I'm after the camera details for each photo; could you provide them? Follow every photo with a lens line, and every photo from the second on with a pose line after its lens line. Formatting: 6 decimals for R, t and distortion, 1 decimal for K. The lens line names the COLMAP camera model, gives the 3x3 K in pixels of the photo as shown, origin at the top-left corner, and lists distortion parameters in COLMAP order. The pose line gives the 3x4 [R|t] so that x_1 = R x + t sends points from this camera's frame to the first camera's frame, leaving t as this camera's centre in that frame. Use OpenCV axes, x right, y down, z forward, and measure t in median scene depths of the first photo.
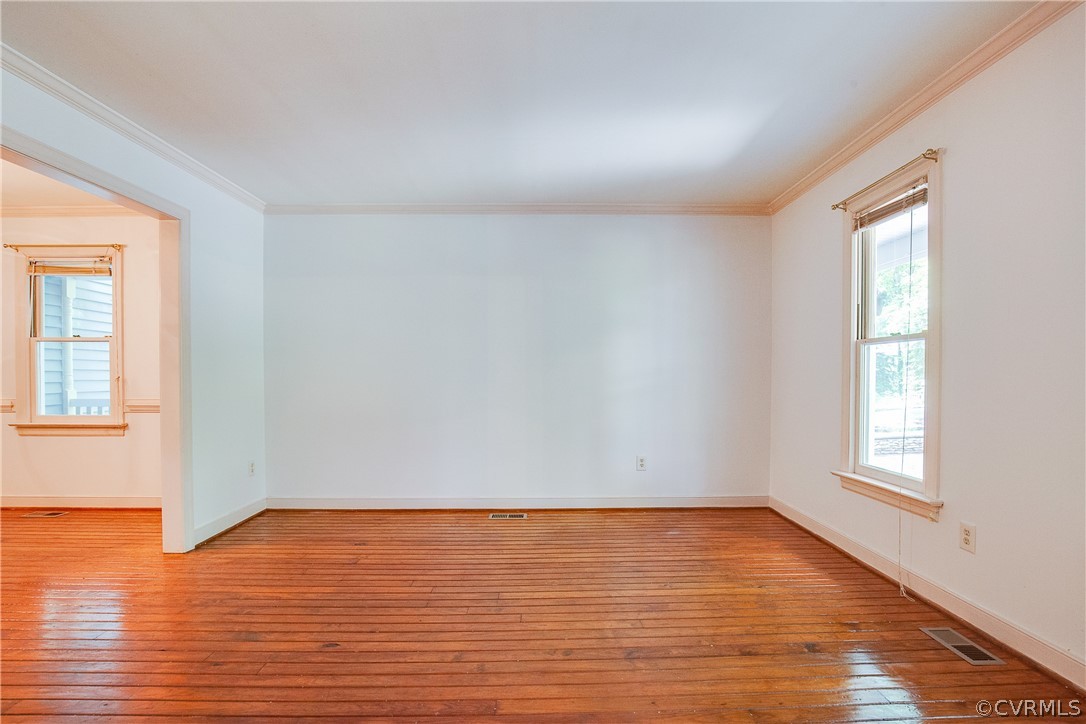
lens RADIAL K [[517.8, 0, 542.9], [0, 517.8, 376.6], [0, 0, 1]] dist [-0.023301, 0.001007]
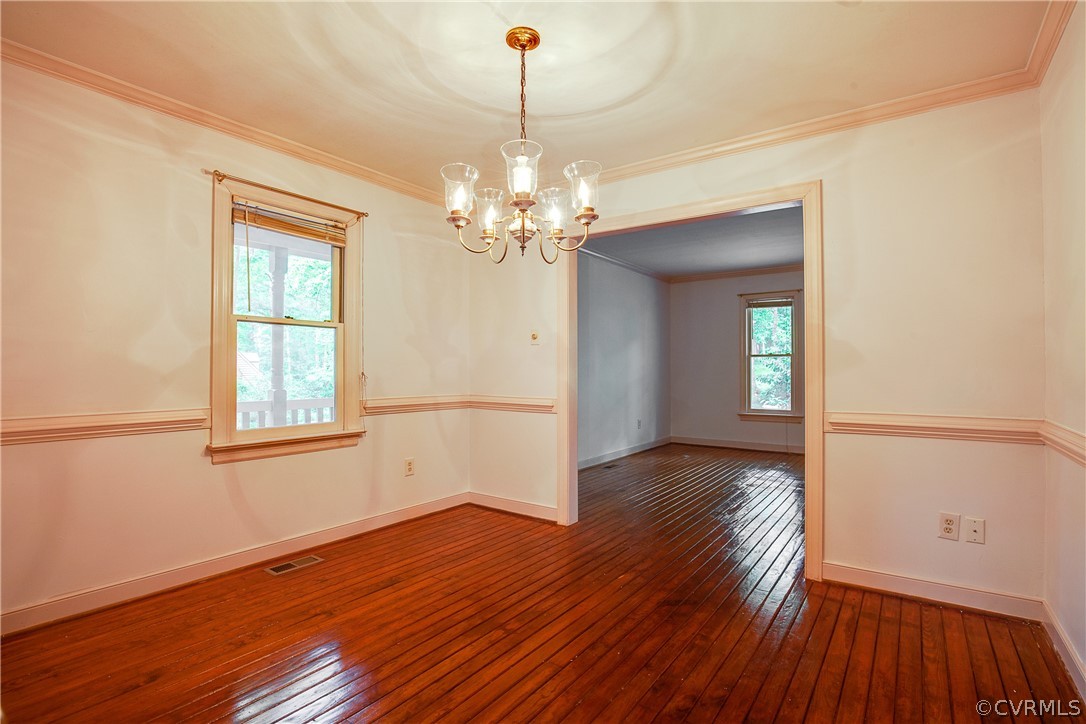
lens RADIAL K [[513.4, 0, 537.7], [0, 513.4, 370.9], [0, 0, 1]] dist [-0.015958, 0.000646]
pose [[0.598234, -0.000820, 0.801321, -1.314161], [0.003701, 0.999992, -0.001739, -0.000368], [-0.801313, 0.004006, 0.598232, 0.276403]]
